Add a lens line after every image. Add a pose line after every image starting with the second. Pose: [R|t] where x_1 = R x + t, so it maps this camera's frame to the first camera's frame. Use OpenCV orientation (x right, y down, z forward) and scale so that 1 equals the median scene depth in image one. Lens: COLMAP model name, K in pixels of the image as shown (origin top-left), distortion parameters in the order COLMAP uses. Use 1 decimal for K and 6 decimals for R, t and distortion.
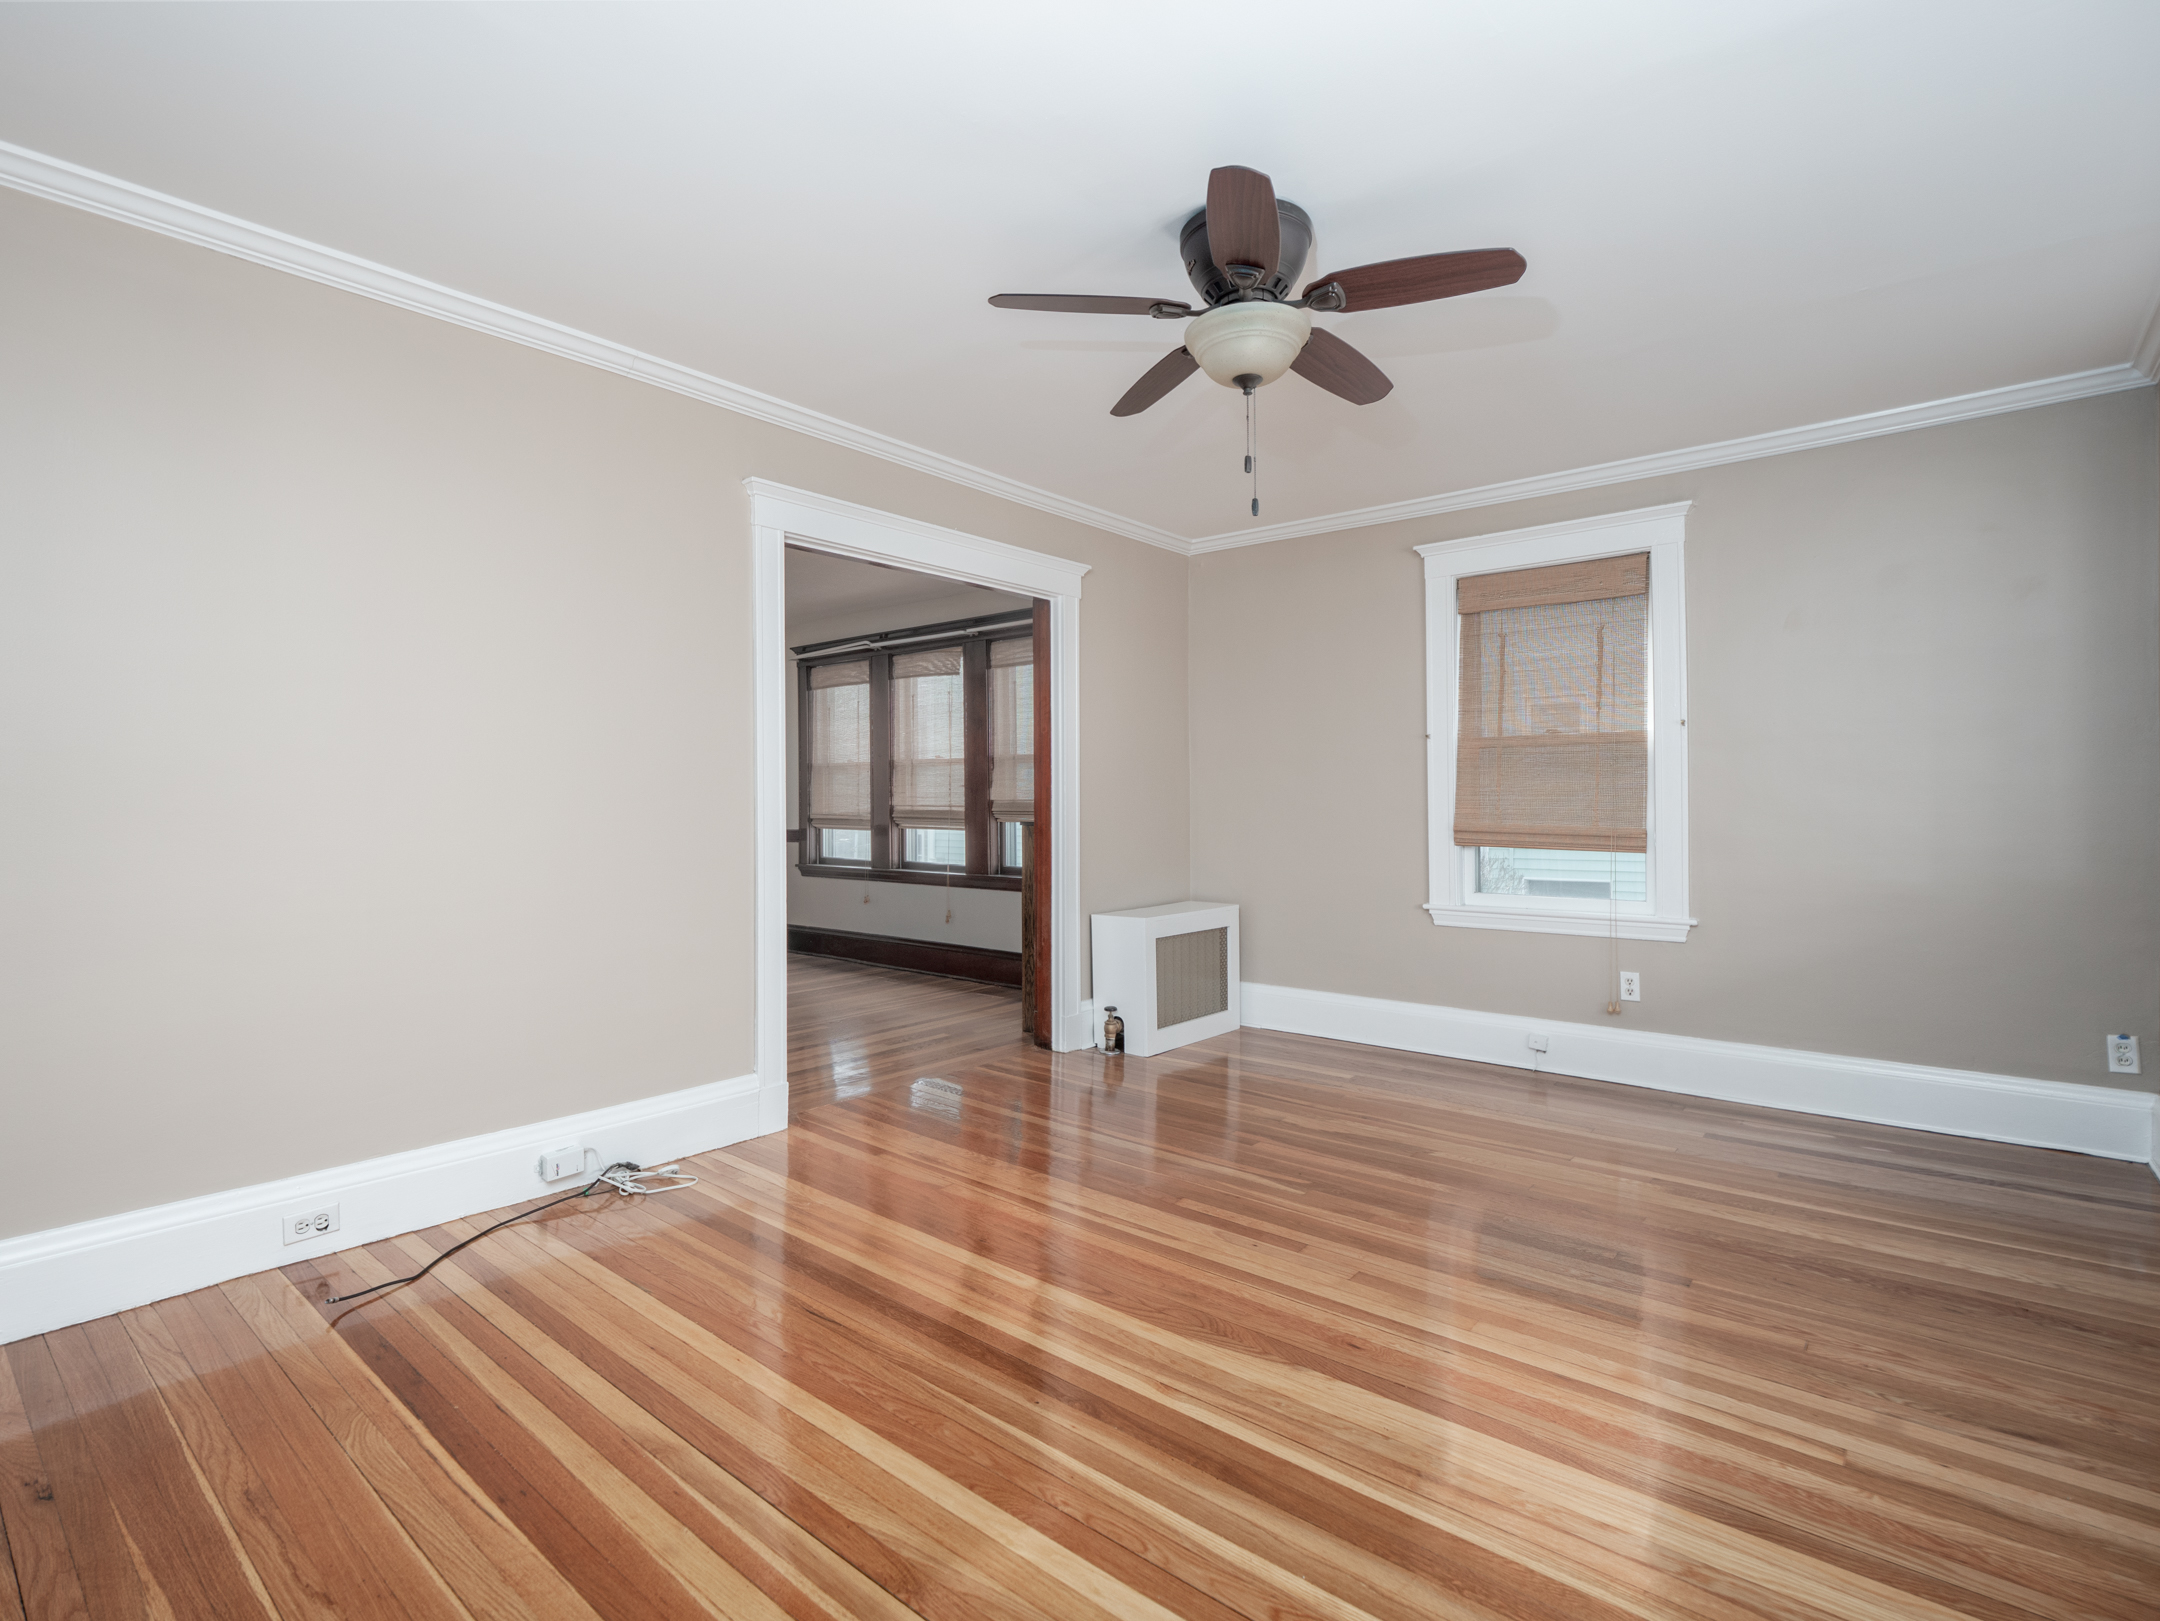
lens RADIAL K [[1050.3, 0, 1064.2], [0, 1050.3, 795.7], [0, 0, 1]] dist [-0.008247, -0.005864]
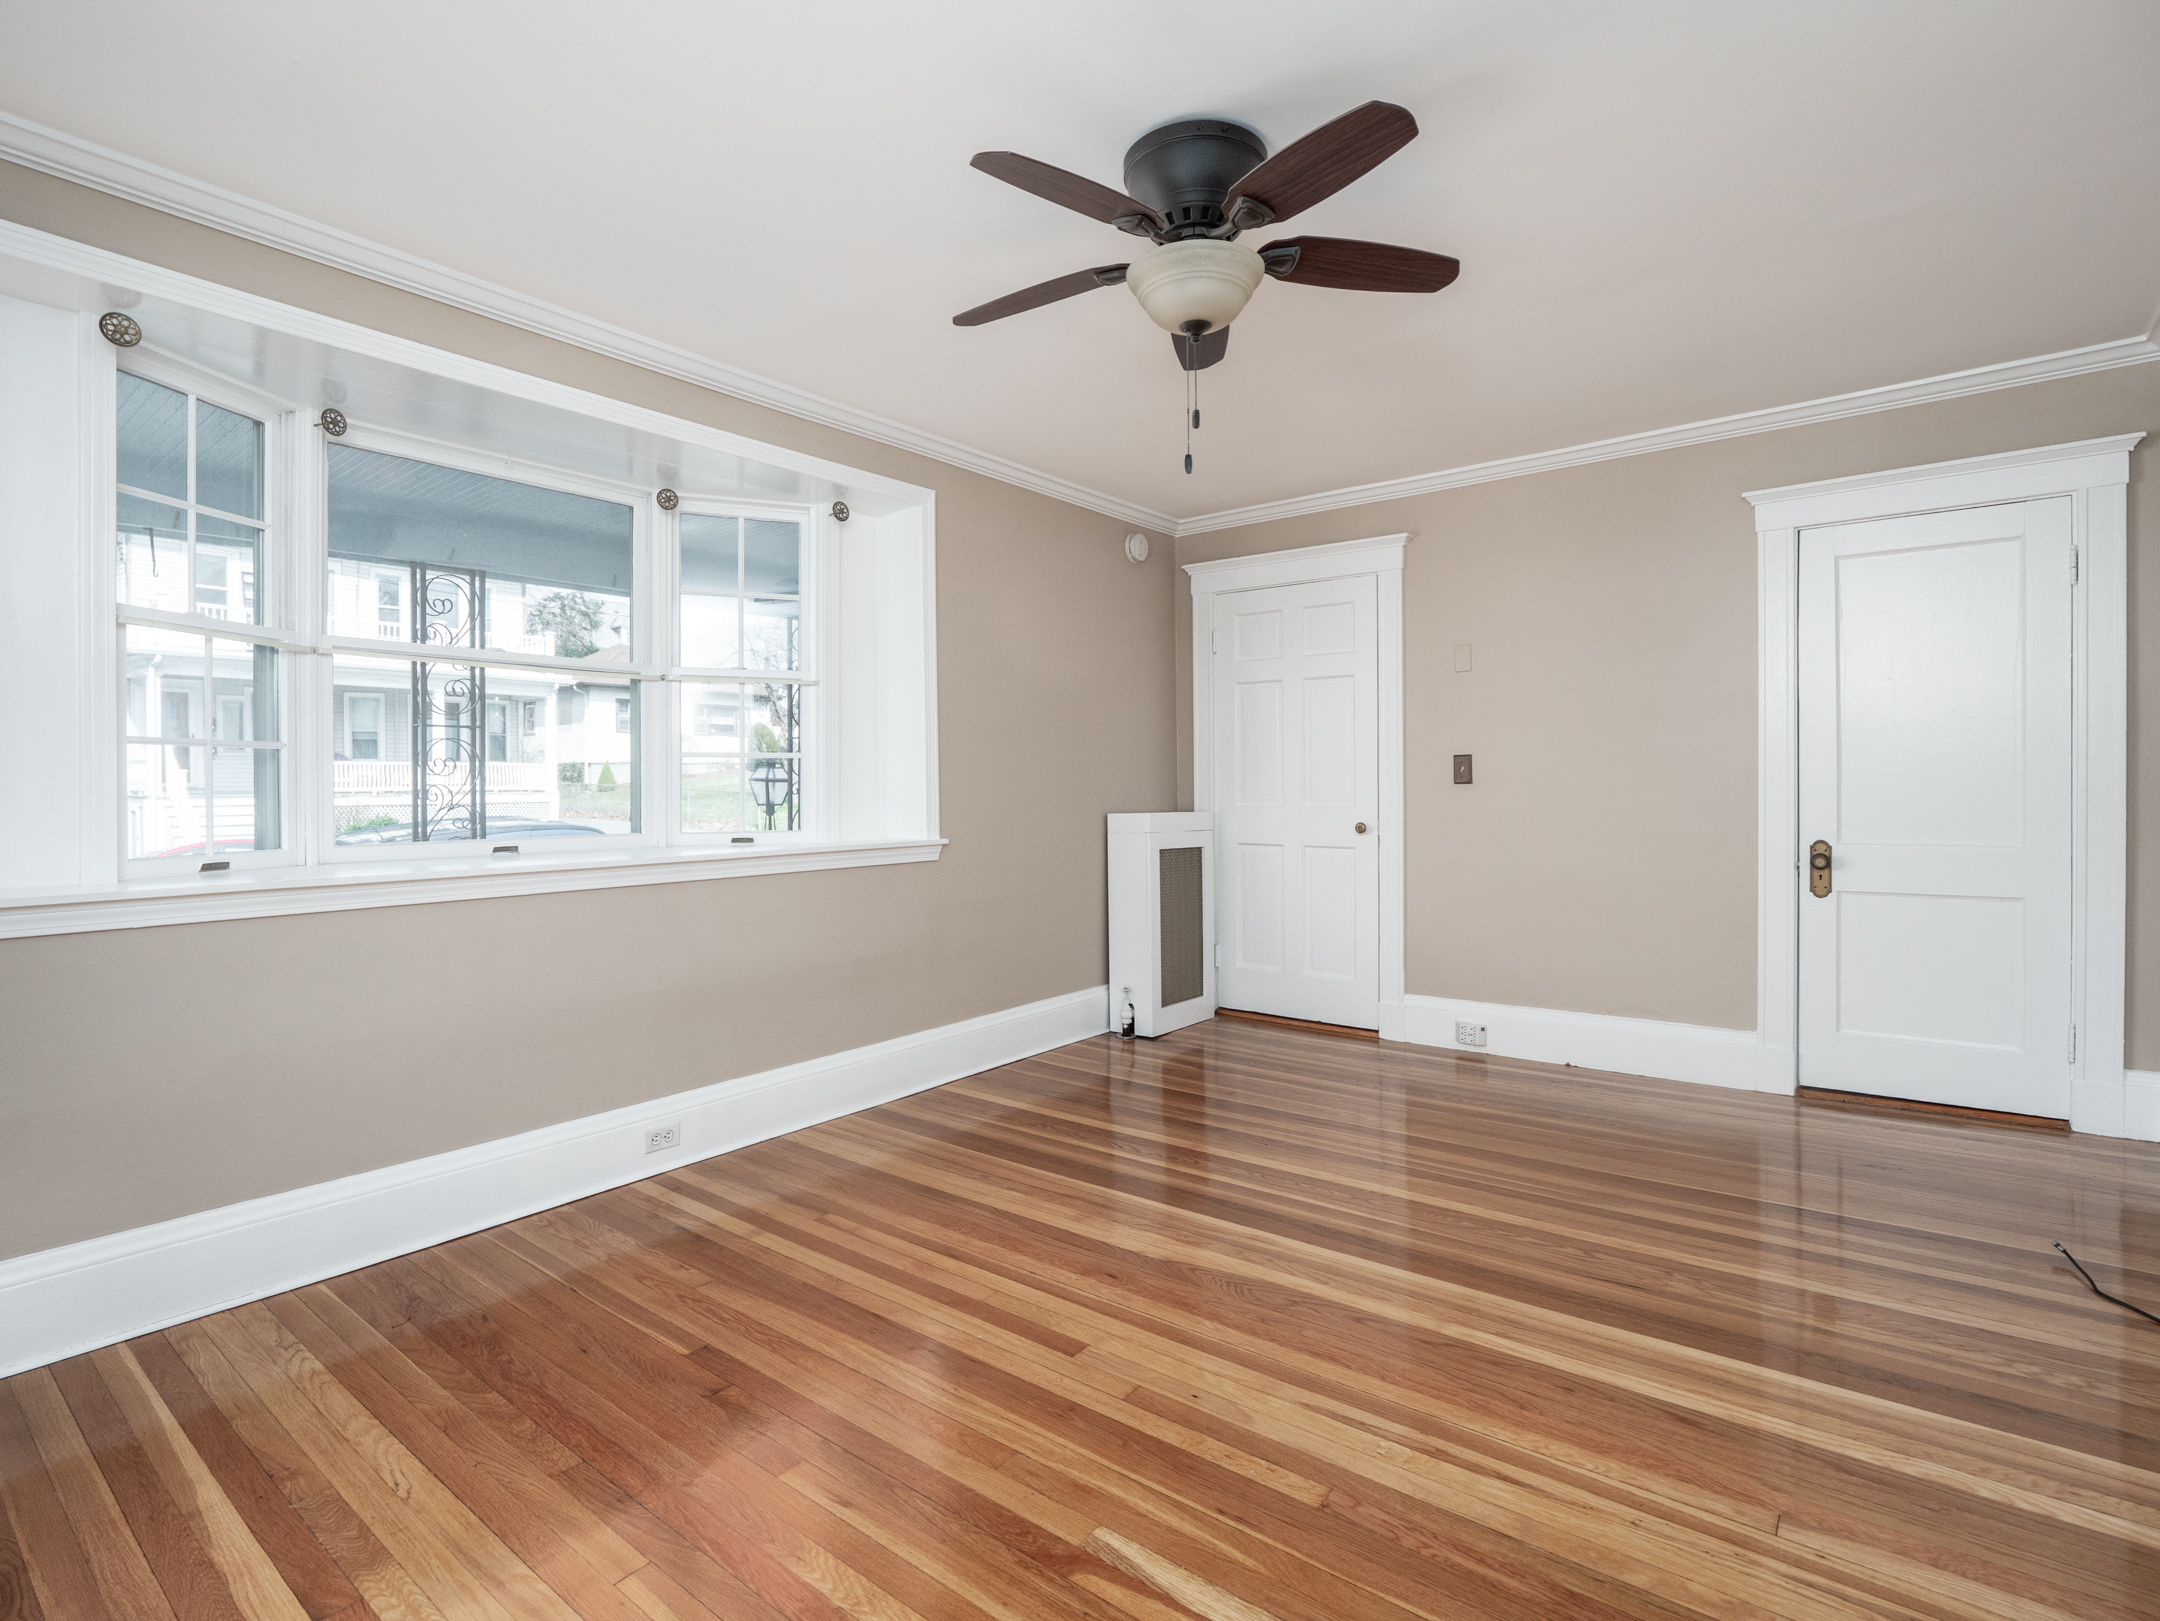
lens RADIAL K [[1050.3, 0, 1064.2], [0, 1050.3, 795.7], [0, 0, 1]] dist [-0.008247, -0.005864]
pose [[-0.999465, 0.013871, -0.029608, 0.237838], [0.013661, 0.999880, 0.007275, 0.002483], [0.029705, 0.006866, -0.999535, 1.417770]]
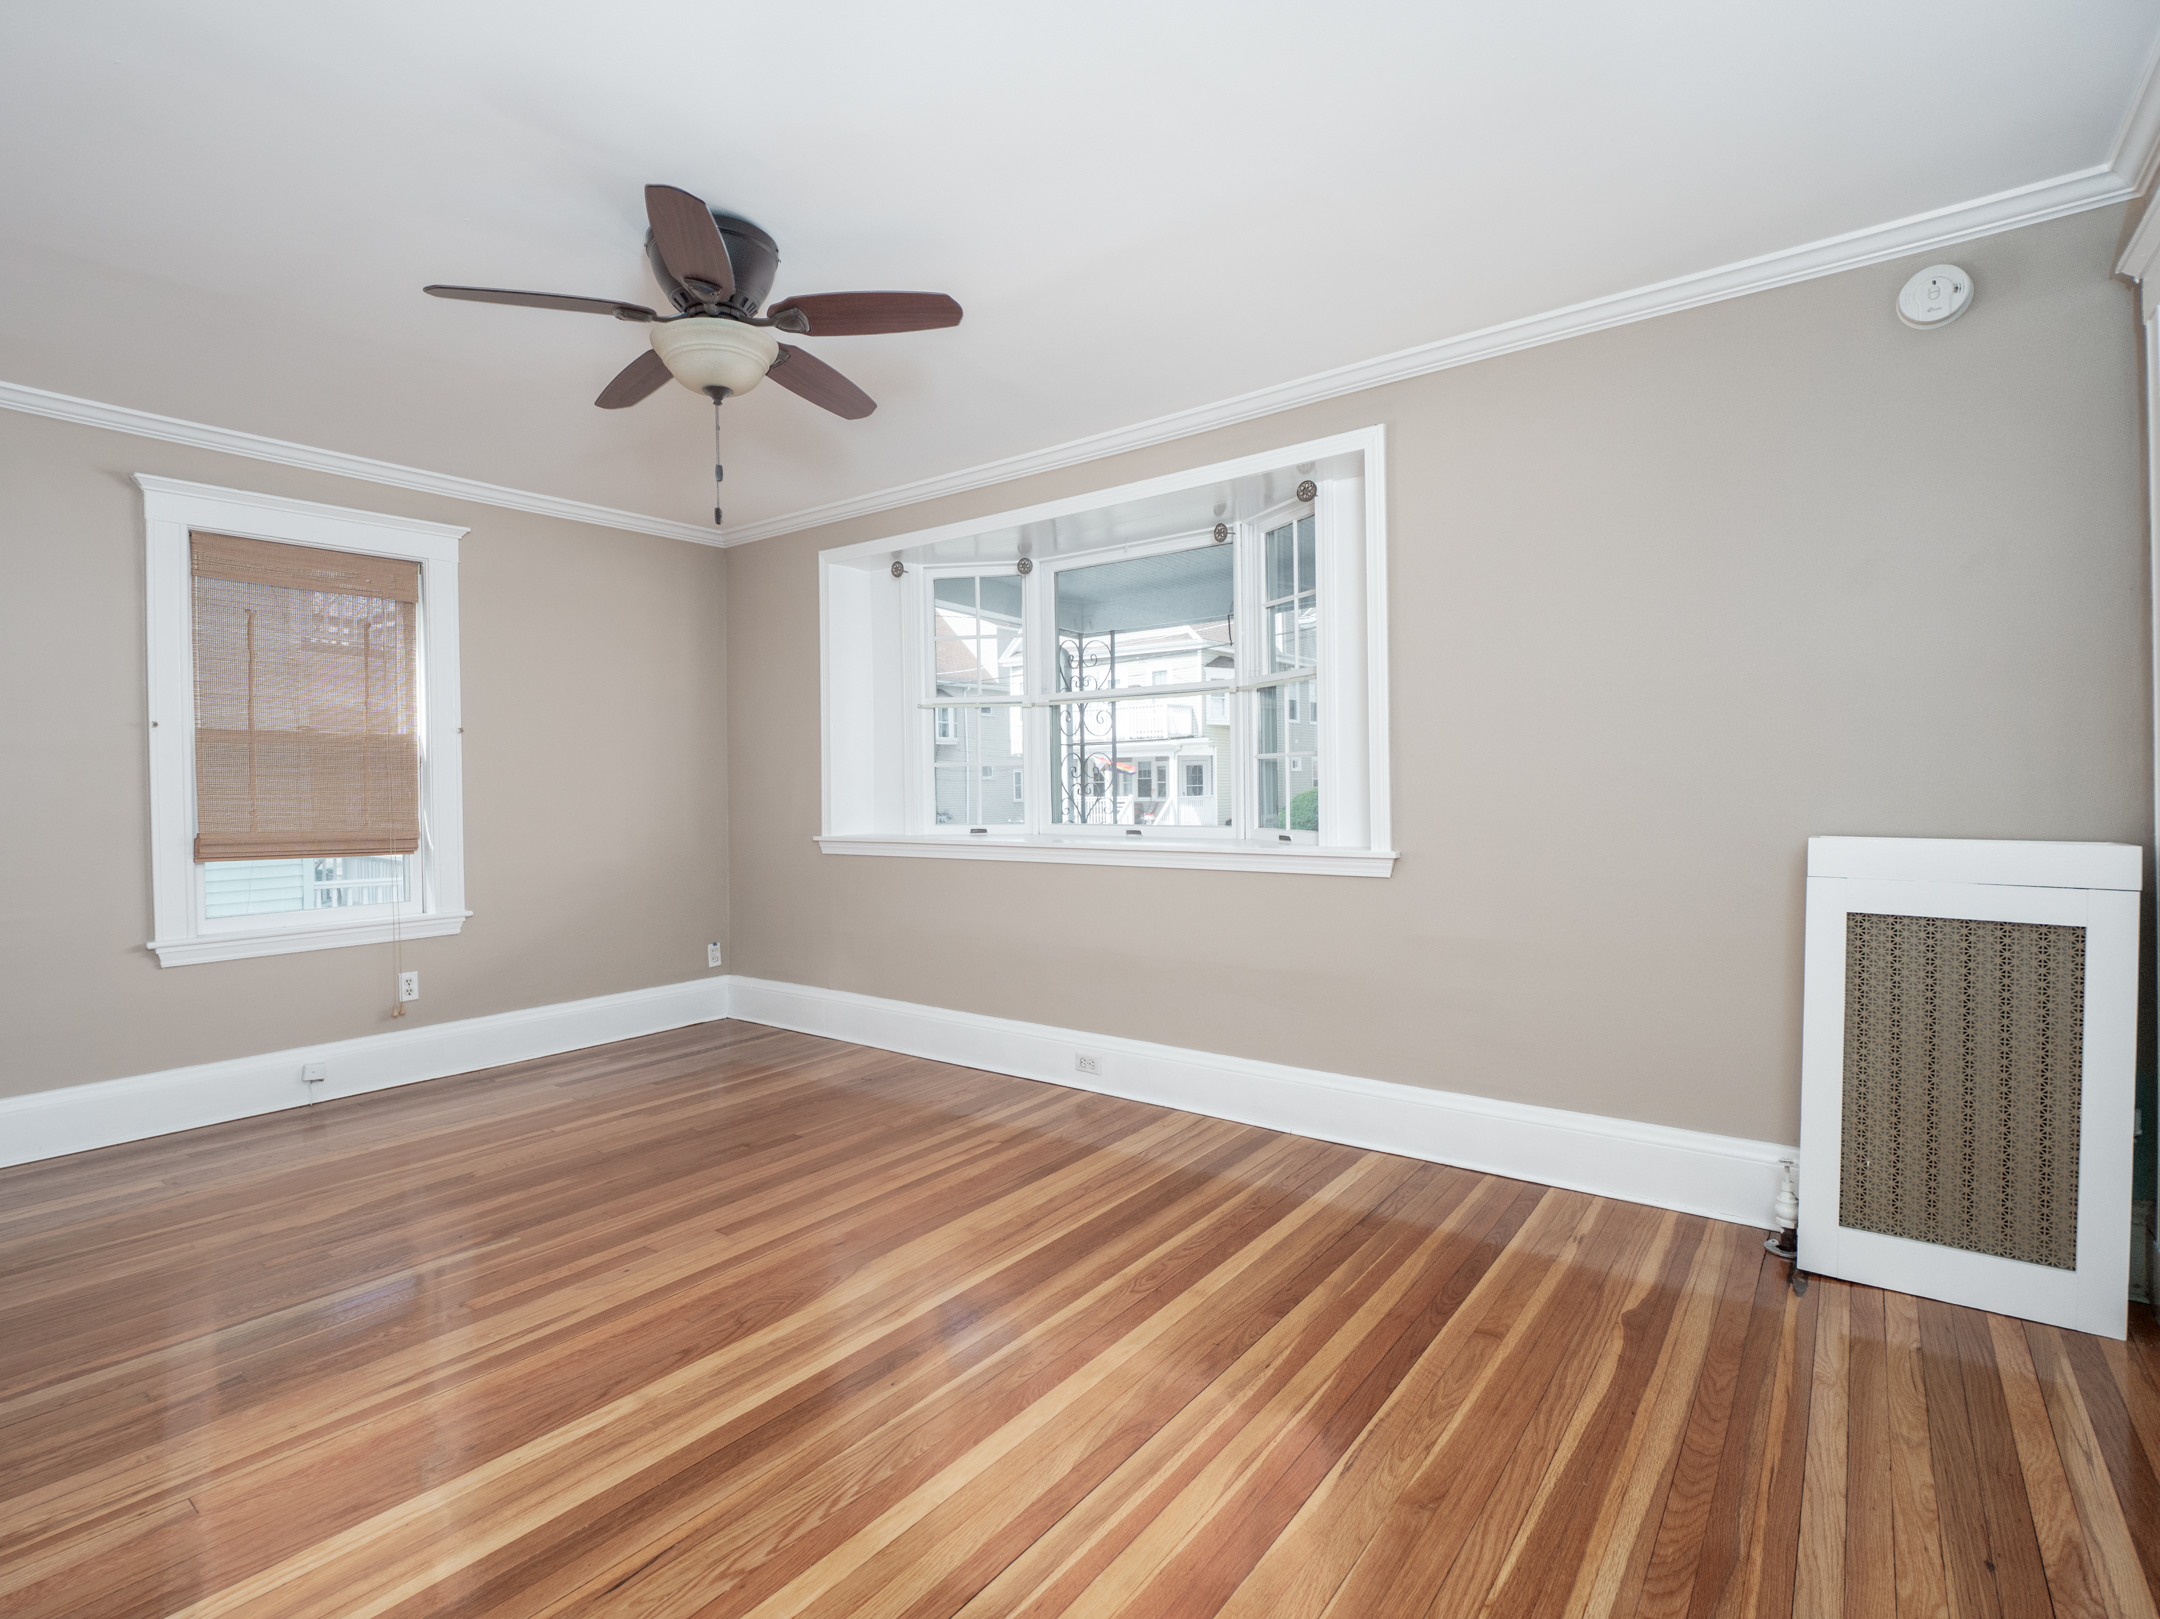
lens RADIAL K [[1050.3, 0, 1064.2], [0, 1050.3, 794.7], [0, 0, 1]] dist [-0.008247, -0.005864]
pose [[-0.048060, -0.003975, 0.998837, -0.642980], [0.010264, 0.999937, 0.004473, -0.001990], [-0.998792, 0.010467, -0.048016, 0.530149]]
